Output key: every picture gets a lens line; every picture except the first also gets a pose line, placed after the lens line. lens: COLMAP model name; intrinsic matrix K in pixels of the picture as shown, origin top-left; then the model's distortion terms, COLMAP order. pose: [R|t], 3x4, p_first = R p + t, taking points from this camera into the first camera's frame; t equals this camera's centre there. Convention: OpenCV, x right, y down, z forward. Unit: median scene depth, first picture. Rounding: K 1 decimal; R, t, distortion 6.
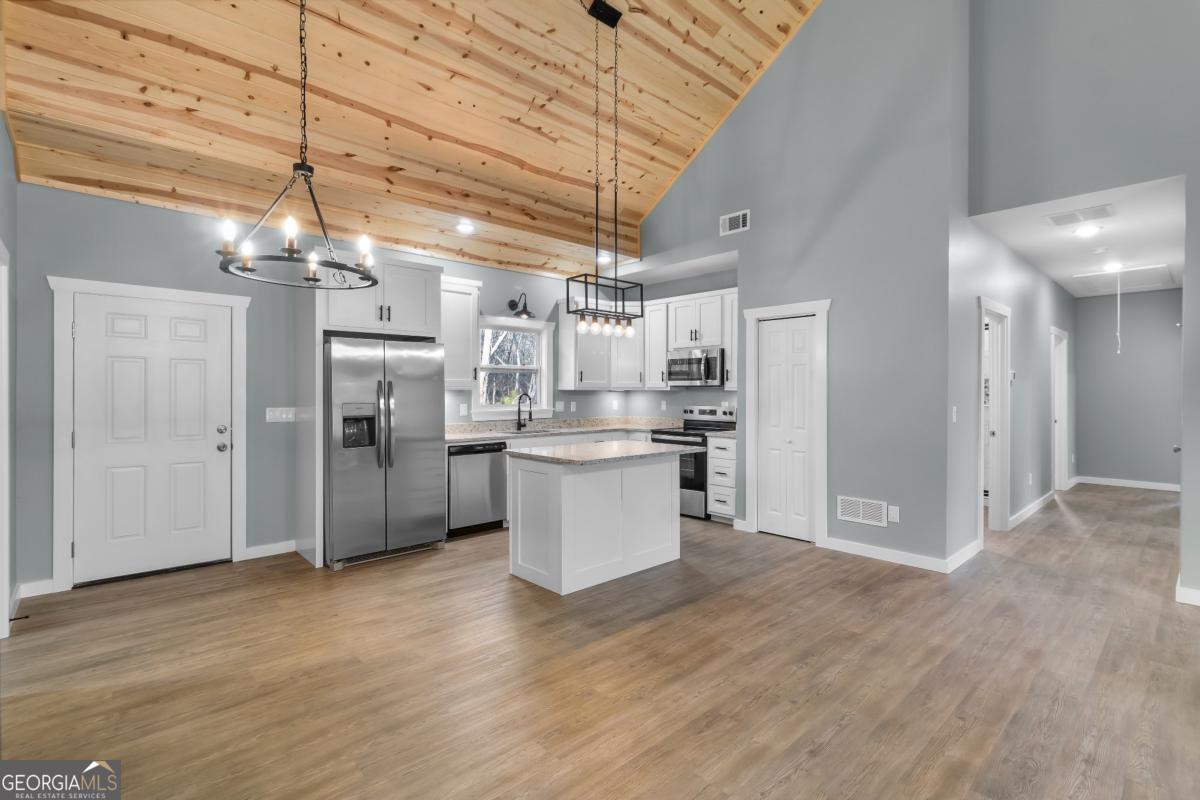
lens RADIAL K [[557.3, 0, 608.8], [0, 557.3, 392.9], [0, 0, 1]] dist [0.002648, -0.000253]
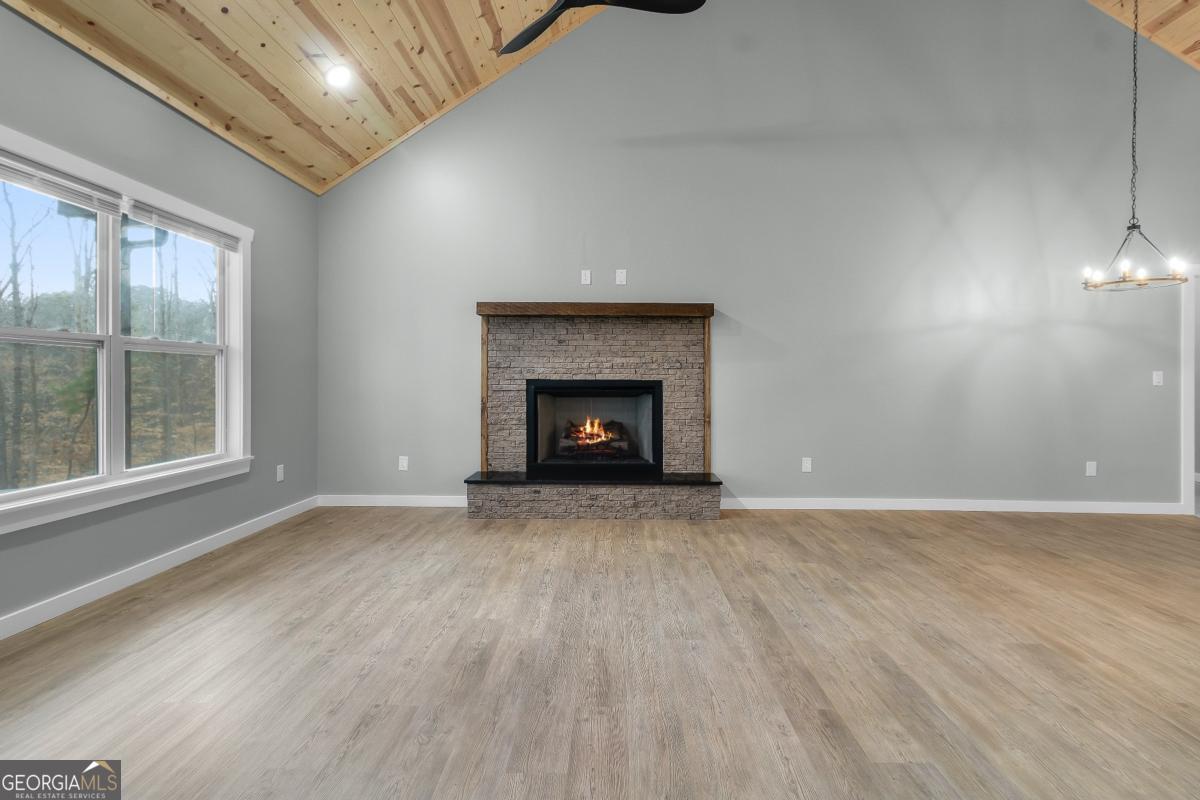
lens RADIAL K [[562.3, 0, 604.5], [0, 562.3, 379.7], [0, 0, 1]] dist [0.005597, 0.000516]
pose [[-0.696146, -0.004840, -0.717884, 0.859153], [-0.006053, 0.999981, -0.000872, 0.047779], [0.717875, 0.003739, -0.696162, 0.450160]]
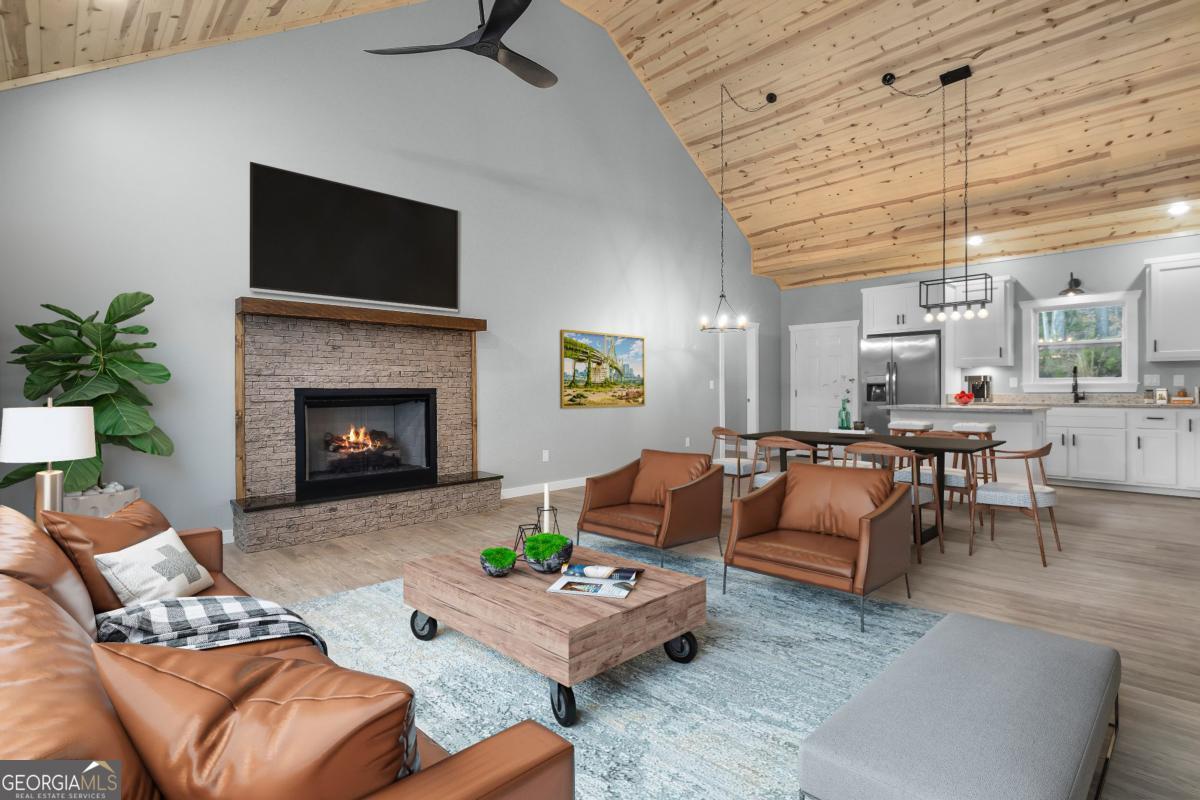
lens RADIAL K [[576.3, 0, 605.9], [0, 576.3, 389.6], [0, 0, 1]] dist [0.001129, -0.005410]
pose [[0.005505, 0.002018, -0.999983, 1.152497], [0.002703, 0.999994, 0.002033, 0.048439], [0.999981, -0.002714, 0.005499, 0.139827]]
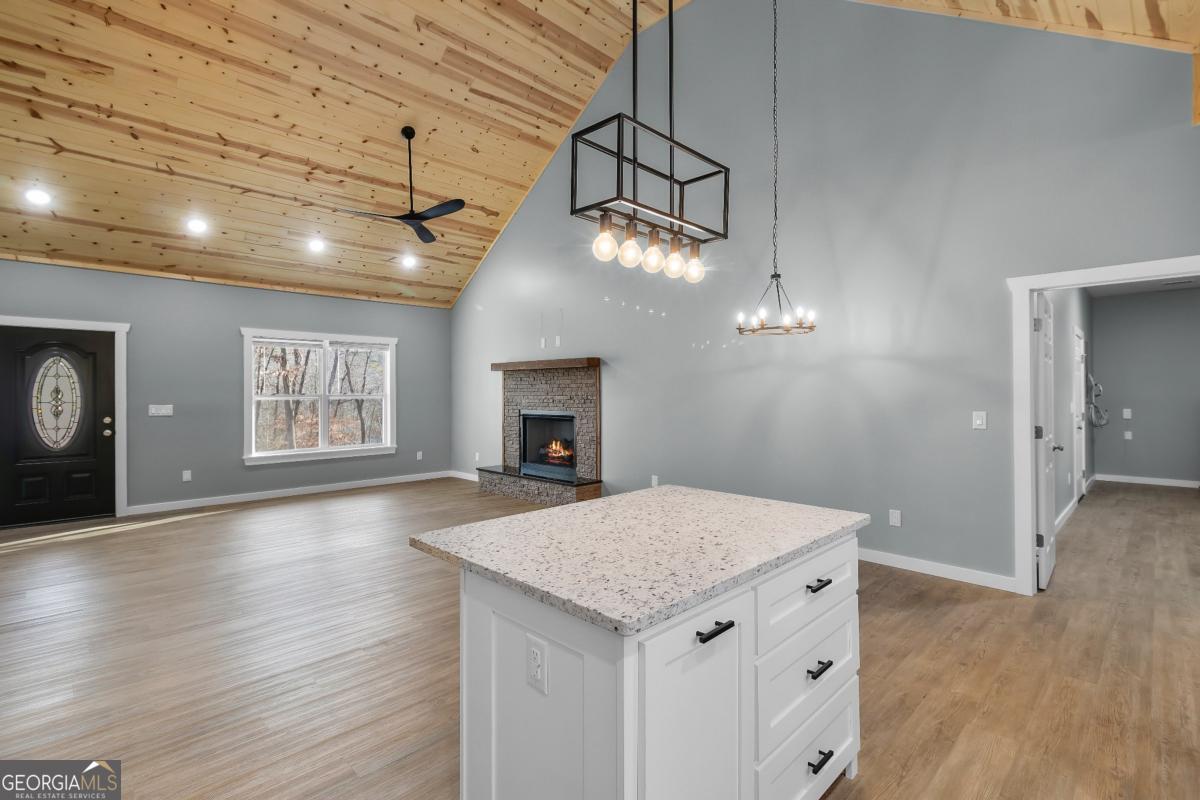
lens RADIAL K [[551.5, 0, 605.3], [0, 551.5, 391.0], [0, 0, 1]] dist [0.002947, -0.000232]
pose [[-0.999385, 0.002386, -0.034979, 0.044387], [0.002441, 0.999996, -0.001519, -0.003021], [0.034976, -0.001604, -0.999387, 1.229399]]
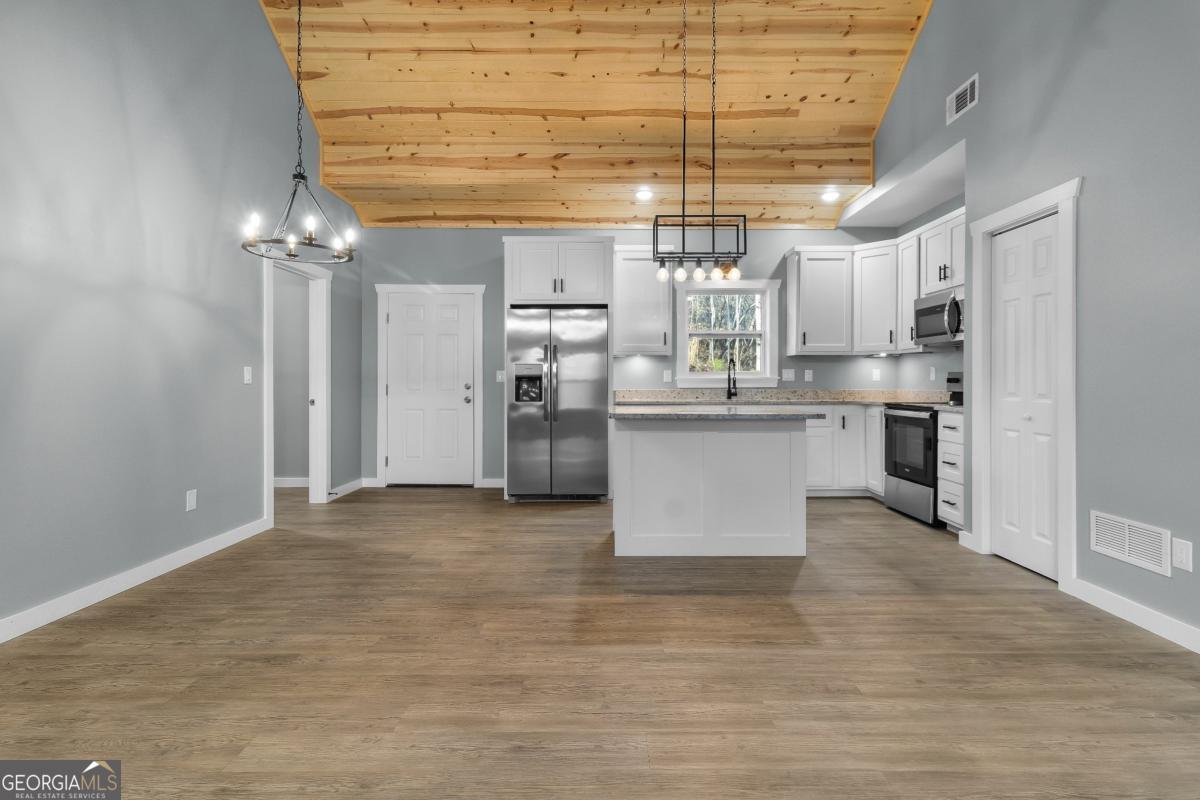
lens RADIAL K [[573.4, 0, 606.8], [0, 573.4, 381.5], [0, 0, 1]] dist [0.003474, 0.000795]
pose [[0.731176, 0.000926, -0.682188, 0.432566], [-0.001053, 0.999999, 0.000229, 0.047493], [0.682188, 0.000550, 0.731177, 0.201672]]
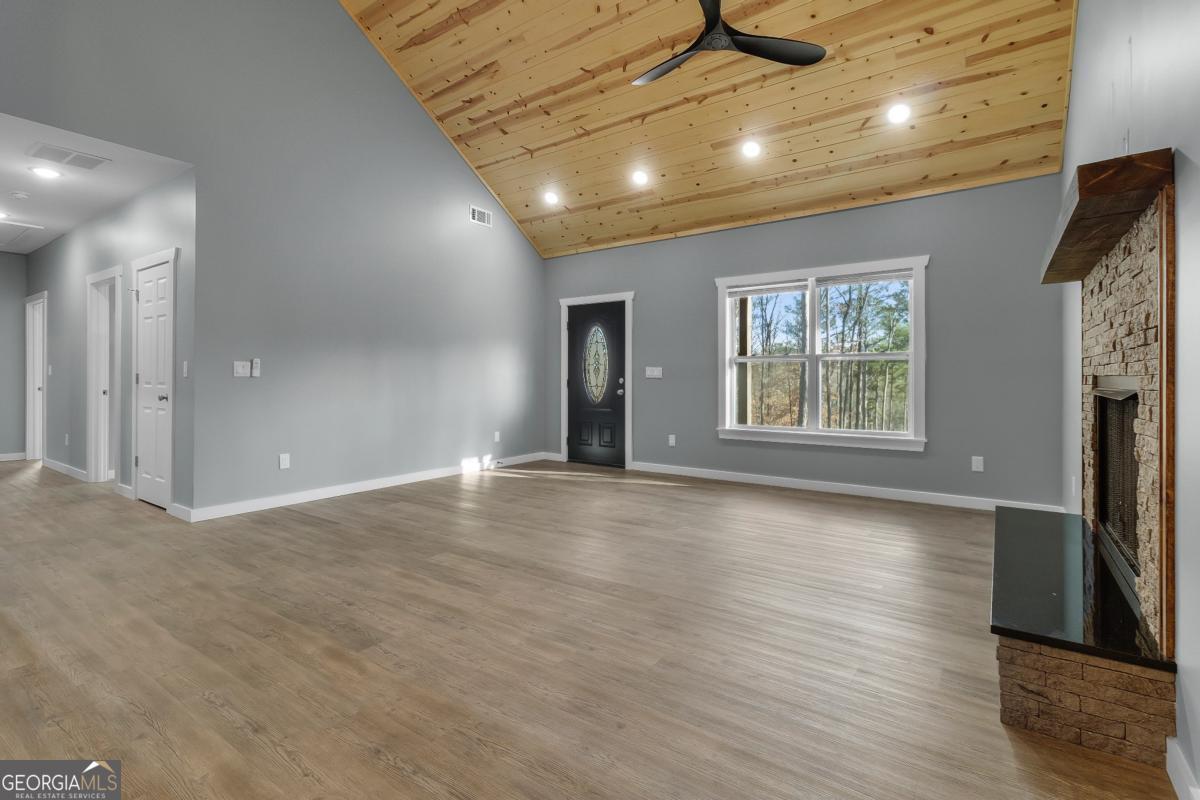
lens RADIAL K [[558.9, 0, 606.3], [0, 558.9, 375.3], [0, 0, 1]] dist [0.004905, 0.000241]
pose [[-0.203823, 0.002243, 0.979005, -0.240438], [0.001129, 0.999997, -0.002057, 0.047336], [-0.979007, 0.000686, -0.203825, 0.277050]]
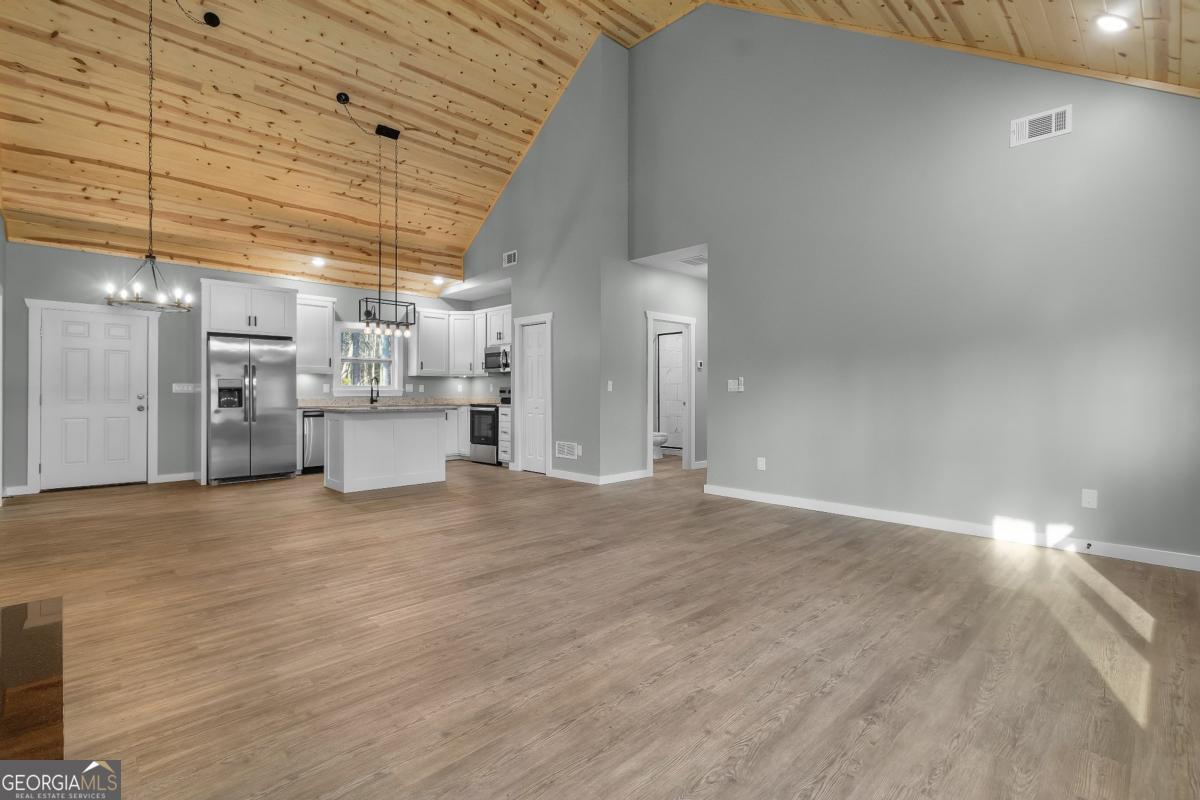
lens RADIAL K [[555.4, 0, 605.8], [0, 555.4, 390.2], [0, 0, 1]] dist [0.002907, 0.000253]
pose [[0.999726, -0.000165, 0.023398, 0.489925], [0.000290, 0.999986, -0.005329, 0.050530], [-0.023397, 0.005334, 0.999712, -0.499418]]
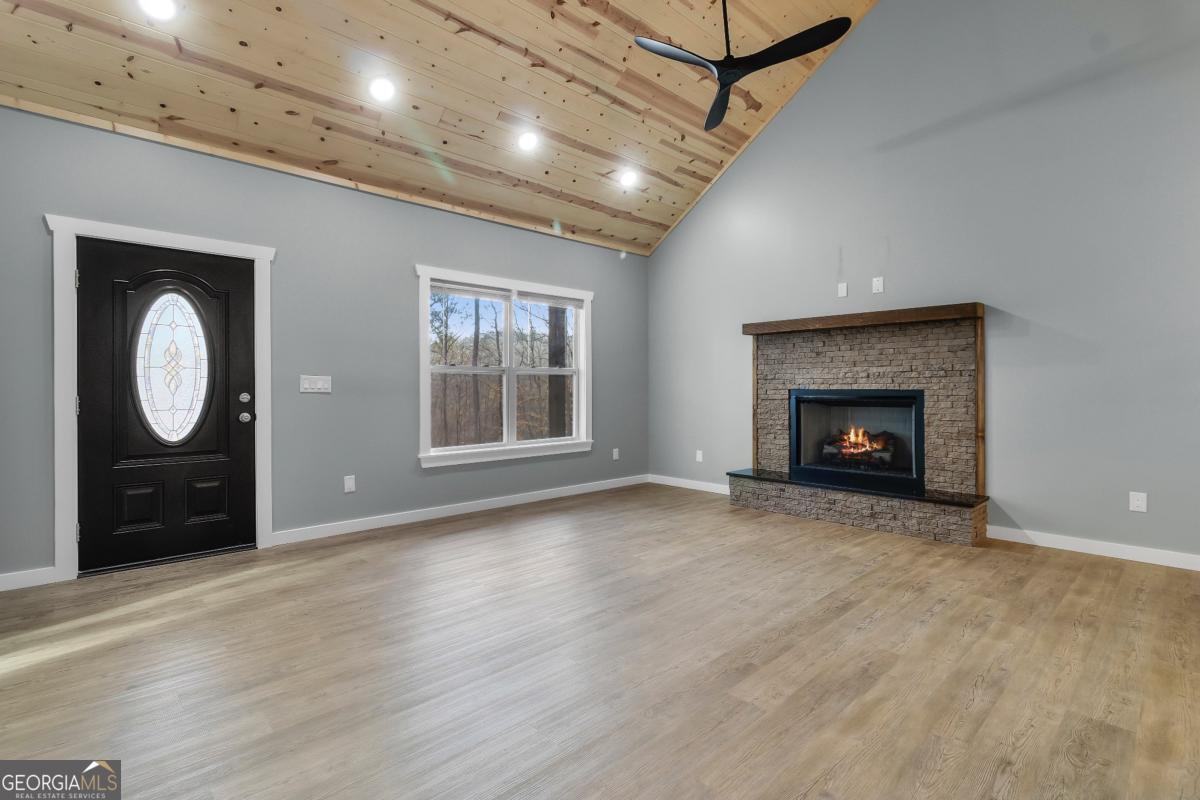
lens RADIAL K [[555.4, 0, 605.8], [0, 555.4, 390.2], [0, 0, 1]] dist [0.002907, 0.000253]
pose [[-1.000000, -0.000095, -0.000950, 0.598112], [-0.000099, 0.999992, 0.004028, 0.044382], [0.000950, 0.004028, -0.999991, 0.749979]]
